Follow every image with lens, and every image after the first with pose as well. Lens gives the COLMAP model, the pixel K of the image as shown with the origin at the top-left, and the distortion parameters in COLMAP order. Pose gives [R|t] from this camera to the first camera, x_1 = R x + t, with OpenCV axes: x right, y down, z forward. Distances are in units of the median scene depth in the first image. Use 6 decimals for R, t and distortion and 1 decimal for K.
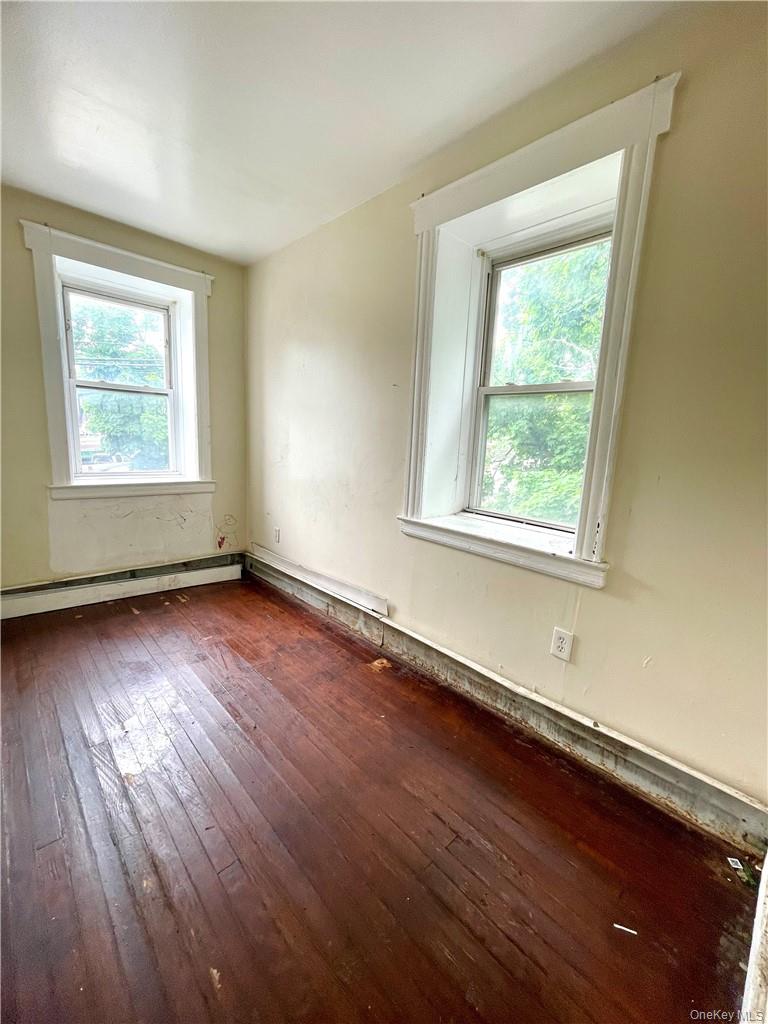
lens RADIAL K [[418.2, 0, 388.6], [0, 418.2, 512.4], [0, 0, 1]] dist [0.006437, -0.000642]
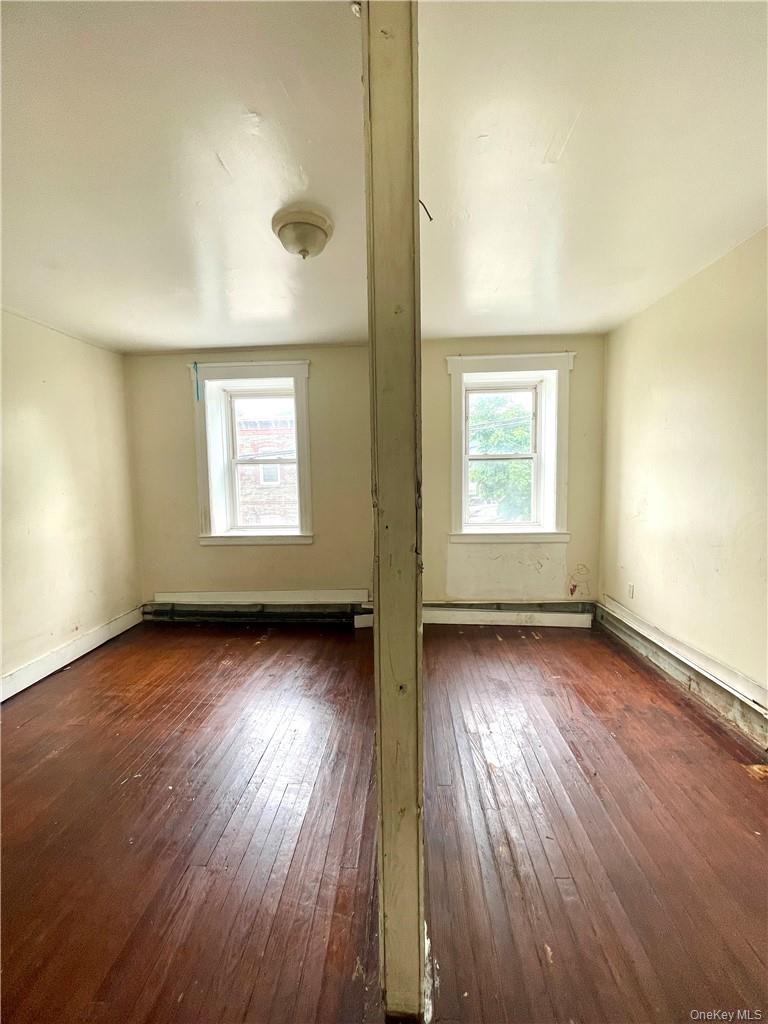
lens RADIAL K [[418.2, 0, 385.5], [0, 418.2, 509.7], [0, 0, 1]] dist [0.006437, -0.000642]
pose [[0.687703, -0.001434, -0.725991, 0.064992], [-0.071230, 0.995040, -0.069439, -0.033248], [0.722490, 0.099466, 0.684189, -0.132943]]
